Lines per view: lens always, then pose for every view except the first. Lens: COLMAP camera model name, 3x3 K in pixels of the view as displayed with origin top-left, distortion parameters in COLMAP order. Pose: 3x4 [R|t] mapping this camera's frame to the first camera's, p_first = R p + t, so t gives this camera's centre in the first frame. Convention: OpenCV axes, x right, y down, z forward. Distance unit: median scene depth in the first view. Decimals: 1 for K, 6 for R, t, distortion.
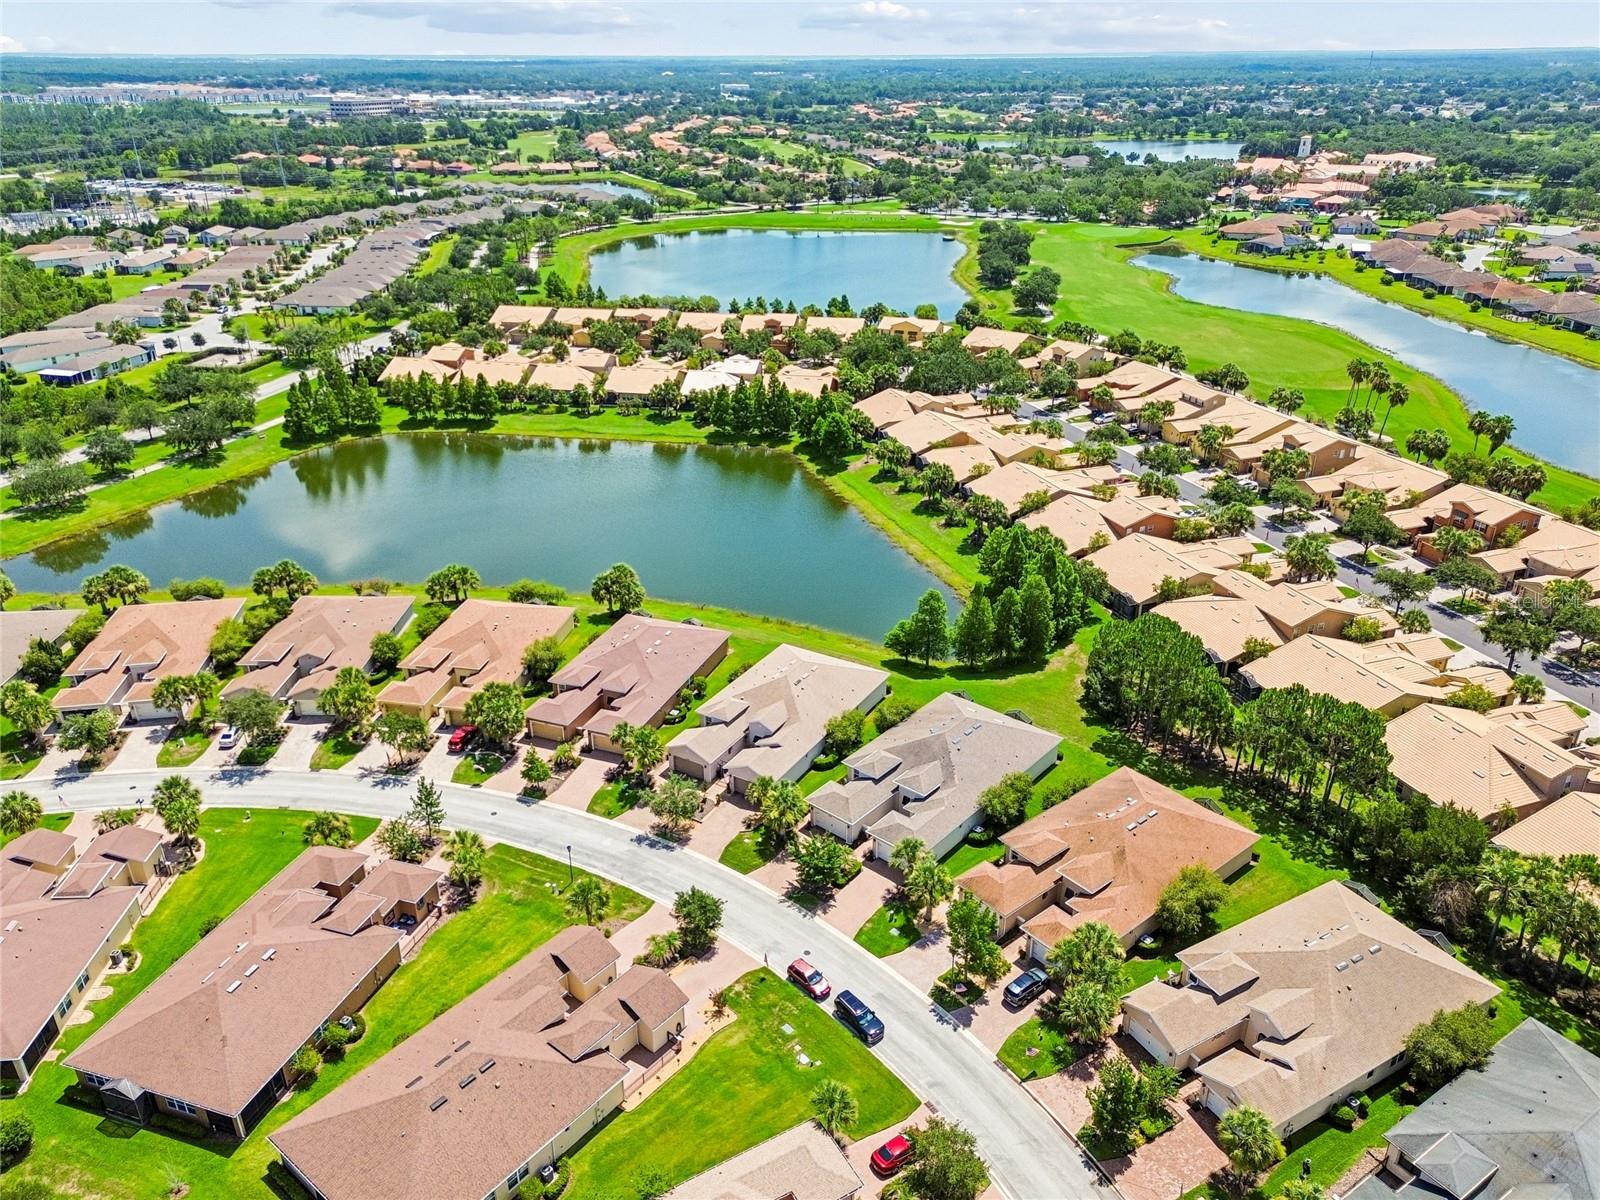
lens RADIAL K [[1116.3, 0, 800.0], [0, 1116.3, 600.0], [0, 0, 1]] dist [0.097354, -0.113590]
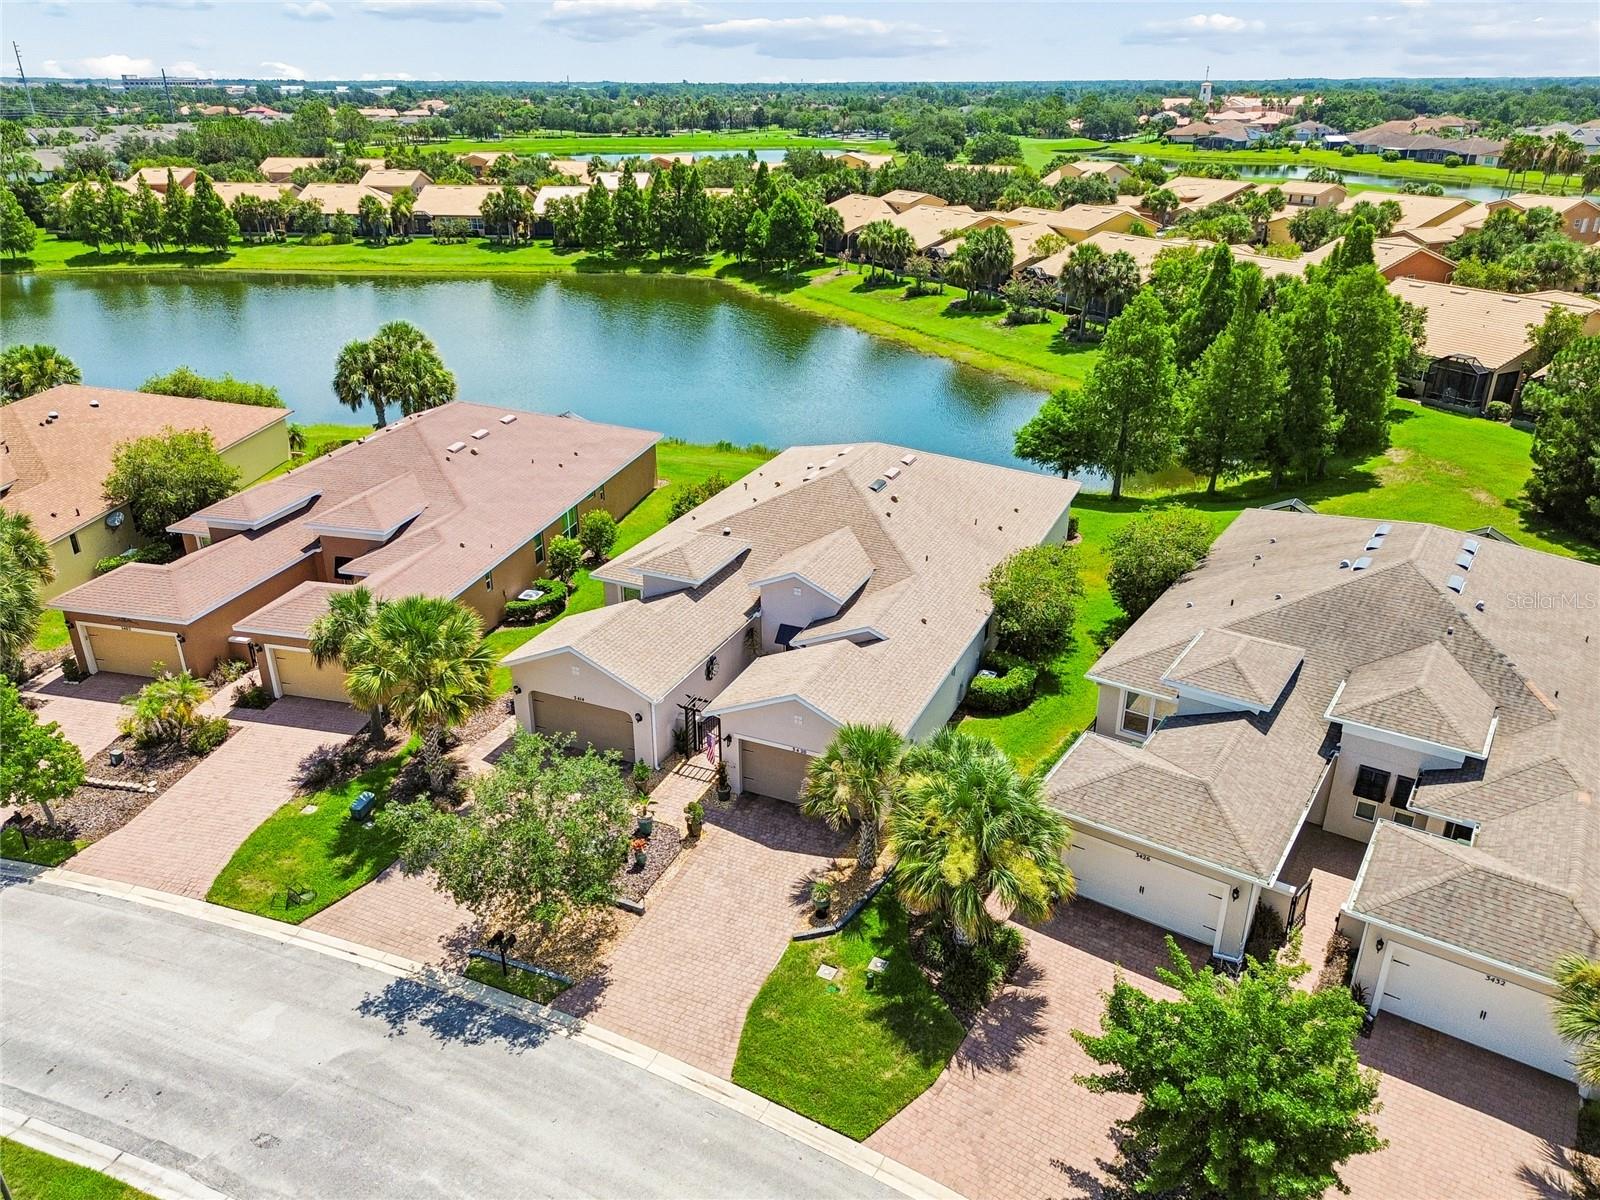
lens RADIAL K [[1144.5, 0, 800.0], [0, 1144.5, 600.0], [0, 0, 1]] dist [0.061355, -0.049251]
pose [[0.993066, -0.045284, 0.108486, -0.055154], [0.047339, 0.998743, -0.016445, 0.093520], [-0.107605, 0.021467, 0.993962, 0.516852]]
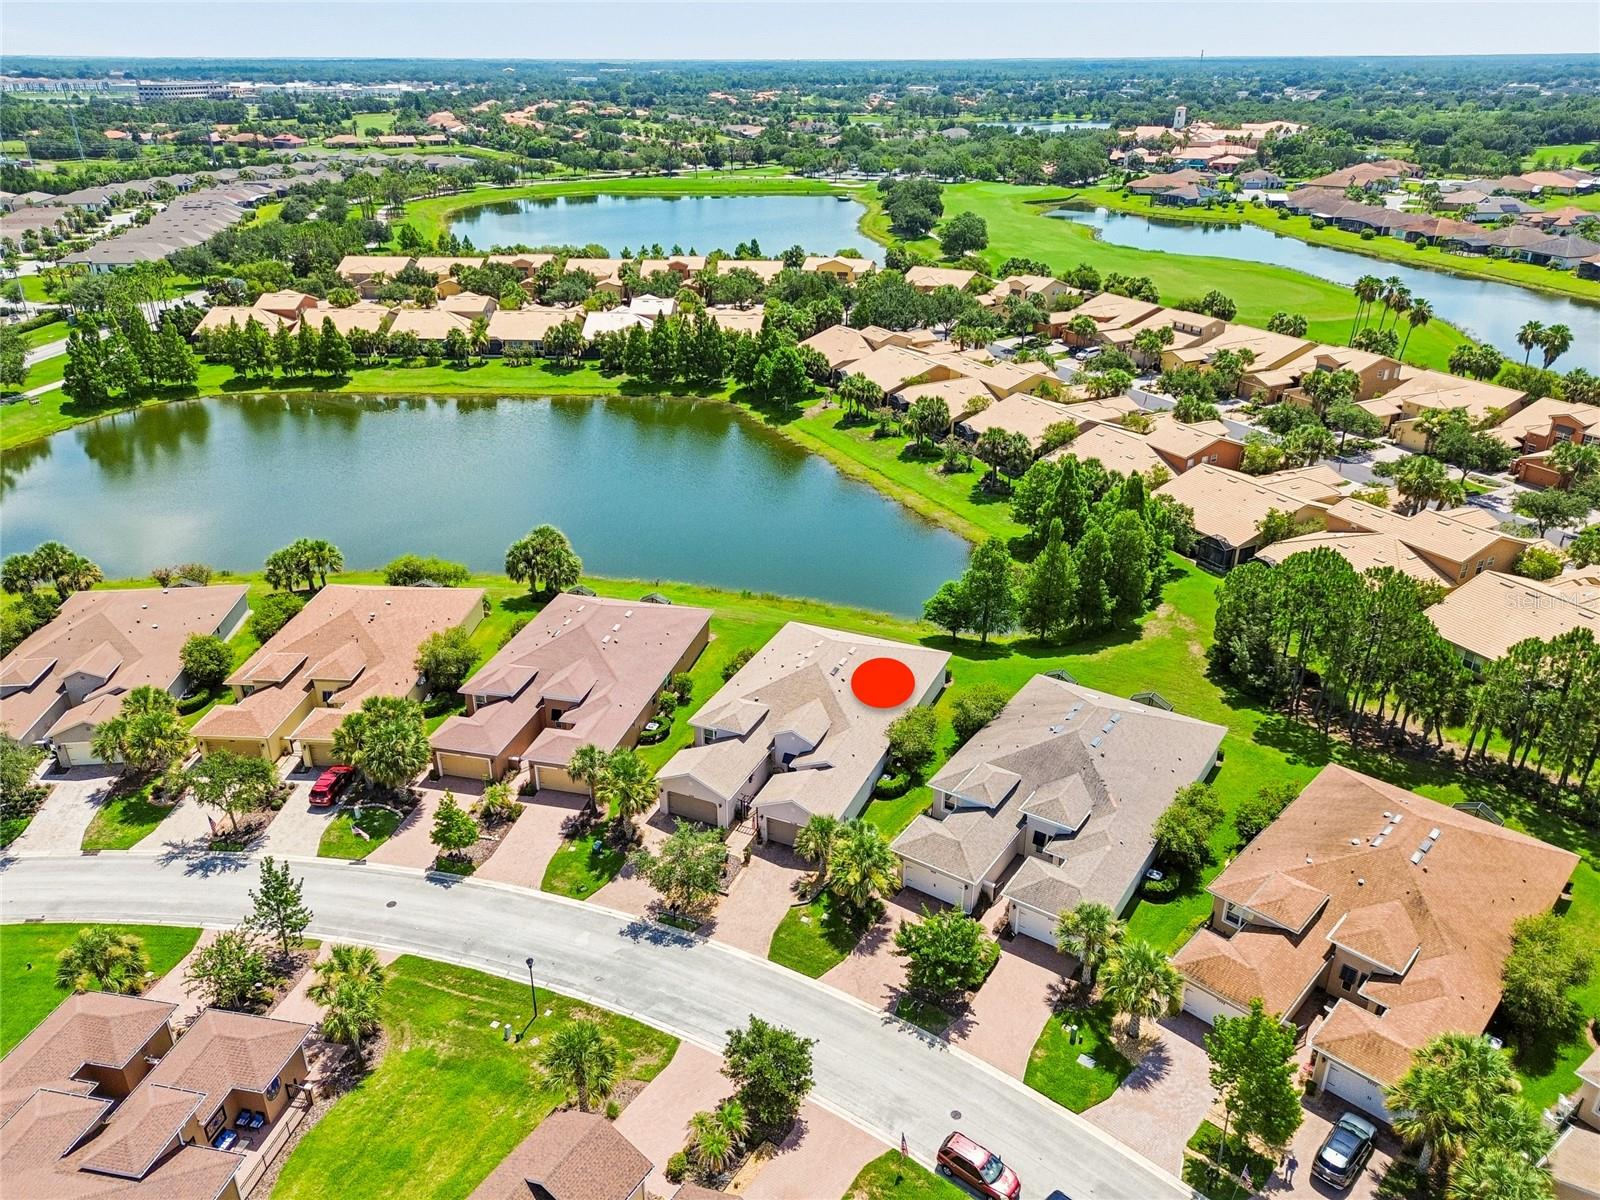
lens RADIAL K [[1133.8, 0, 800.0], [0, 1133.8, 600.0], [0, 0, 1]] dist [0.064695, -0.051647]
pose [[0.992714, -0.049596, 0.109817, -0.078900], [0.049942, 0.998752, -0.000404, 0.023515], [-0.109660, 0.005886, 0.993952, 0.249938]]
